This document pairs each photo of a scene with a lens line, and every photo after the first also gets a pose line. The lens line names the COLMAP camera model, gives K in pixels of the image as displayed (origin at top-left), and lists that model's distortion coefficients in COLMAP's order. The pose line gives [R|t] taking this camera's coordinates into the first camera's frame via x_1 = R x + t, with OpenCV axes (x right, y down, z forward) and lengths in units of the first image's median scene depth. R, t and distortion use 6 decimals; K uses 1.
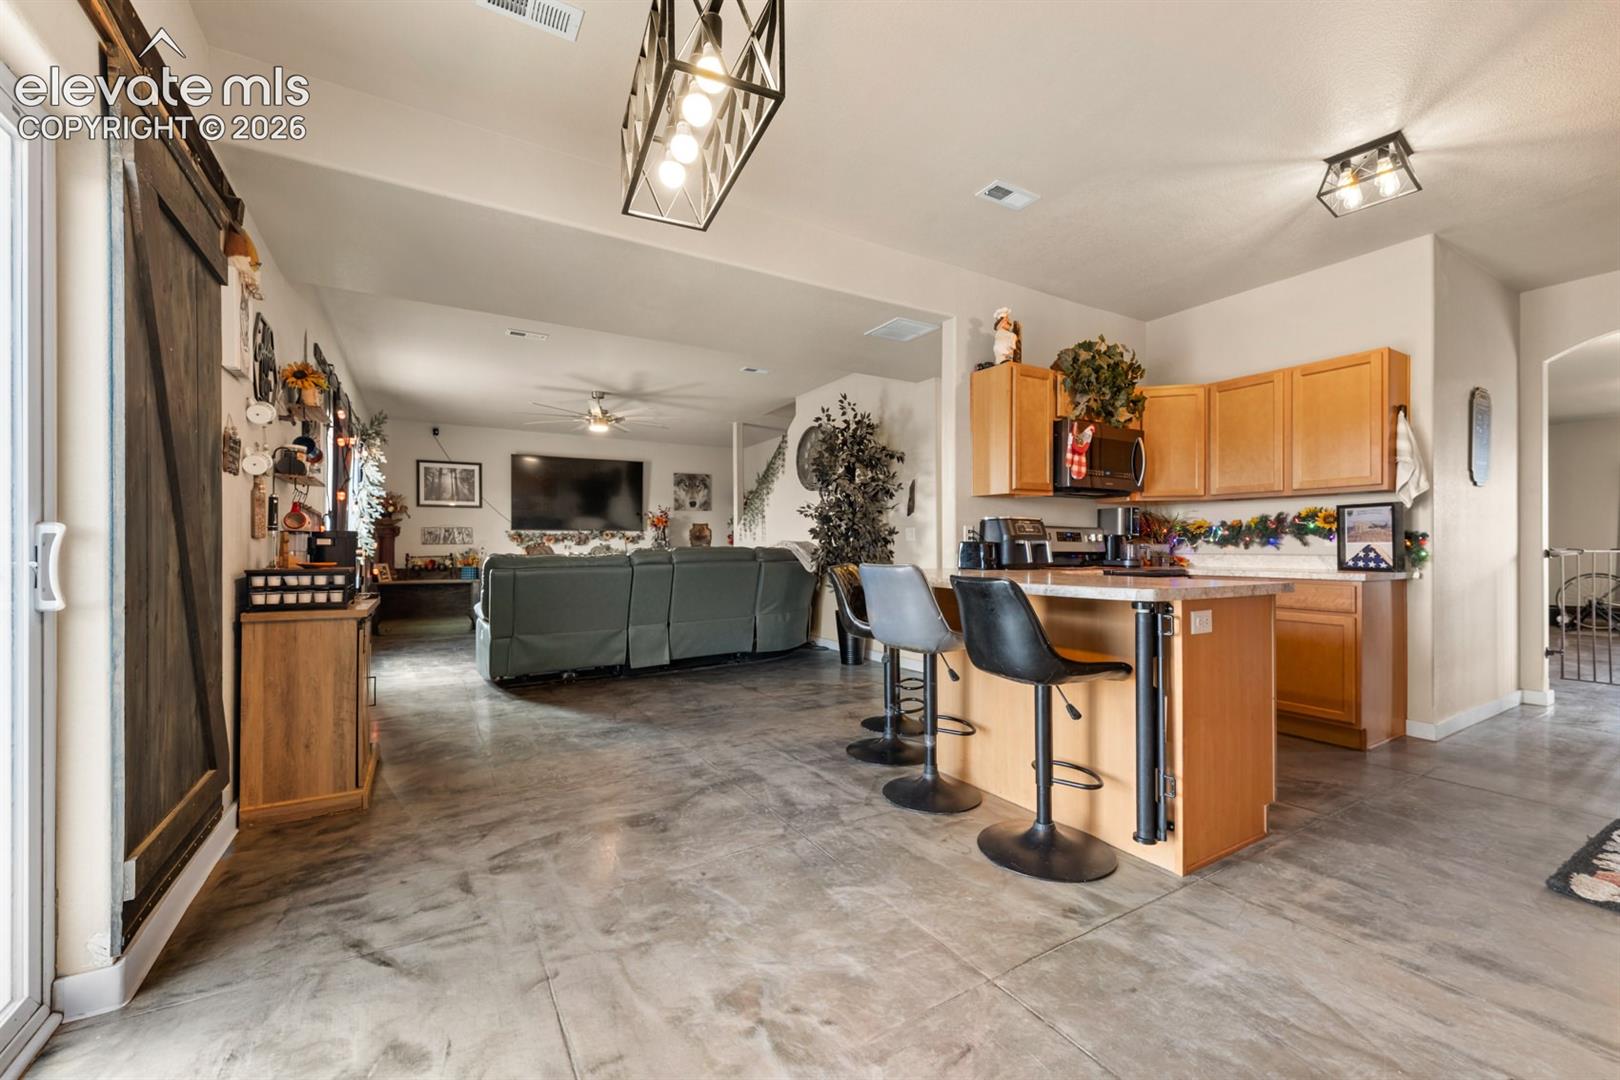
lens RADIAL K [[644.9, 0, 798.1], [0, 644.9, 546.0], [0, 0, 1]] dist [0.000825, -0.000326]
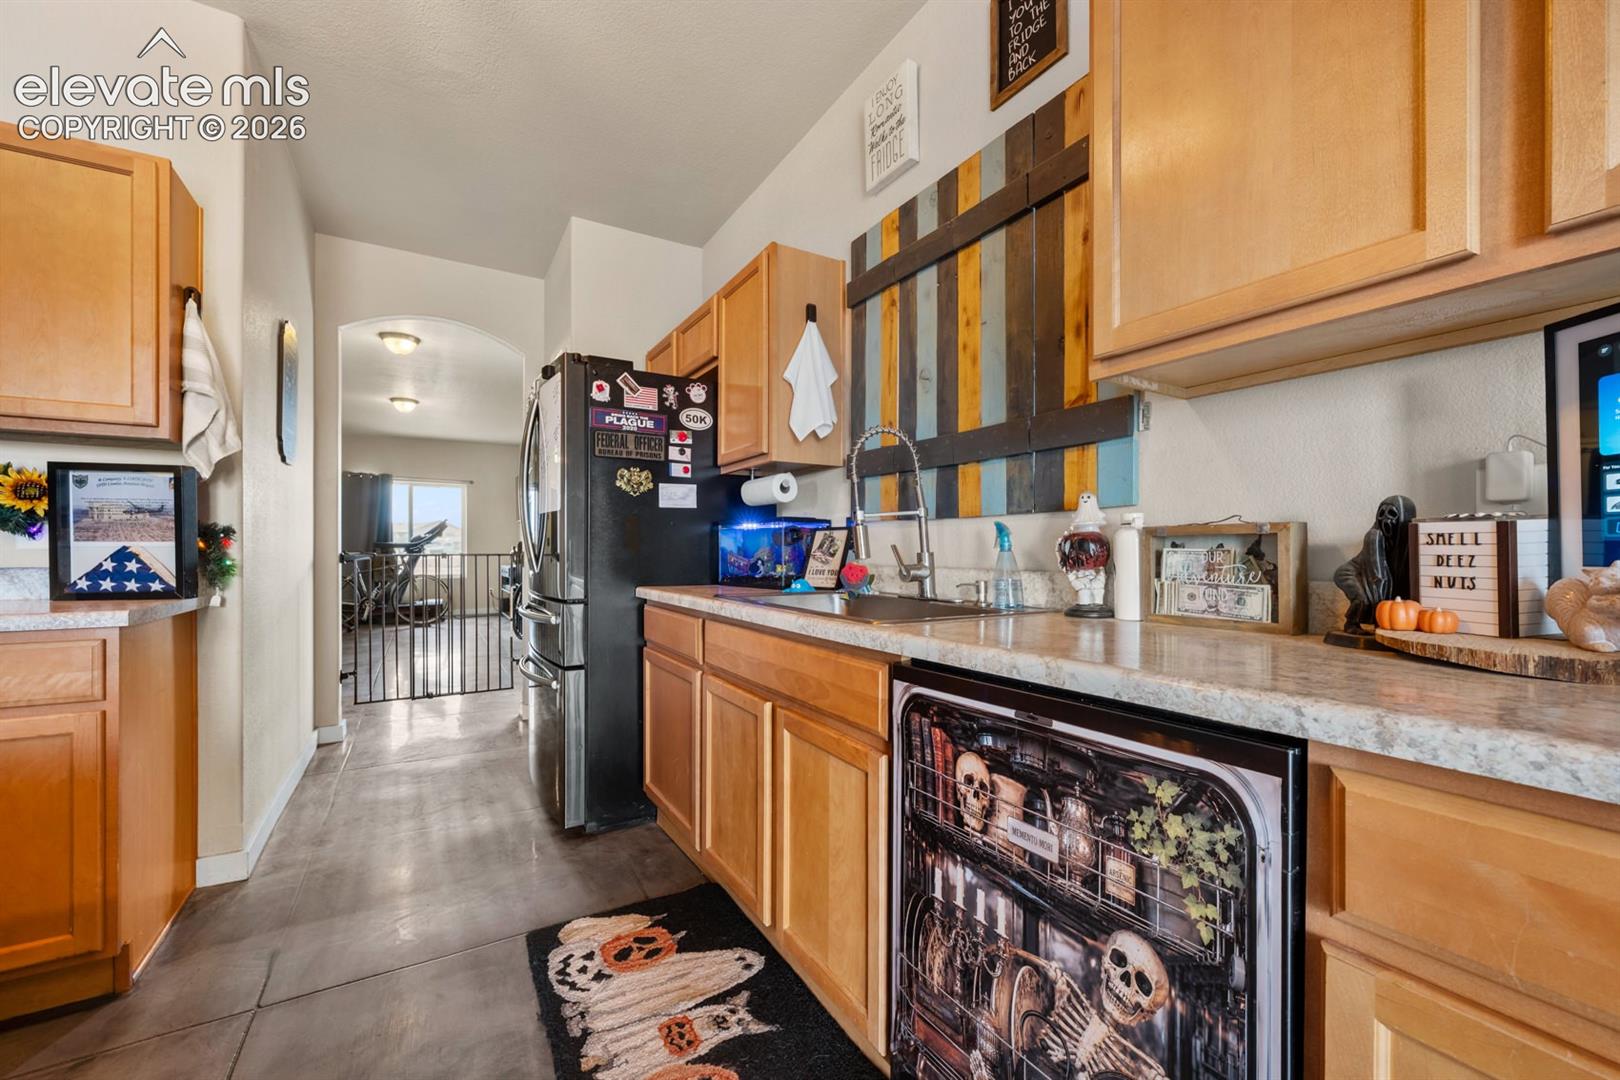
lens RADIAL K [[644.9, 0, 809.7], [0, 644.9, 551.7], [0, 0, 1]] dist [0.000825, -0.000326]
pose [[-0.003740, -0.002514, 0.999990, 0.332643], [-0.002811, 0.999993, 0.002503, -0.000666], [-0.999989, -0.002802, -0.003747, 0.409817]]
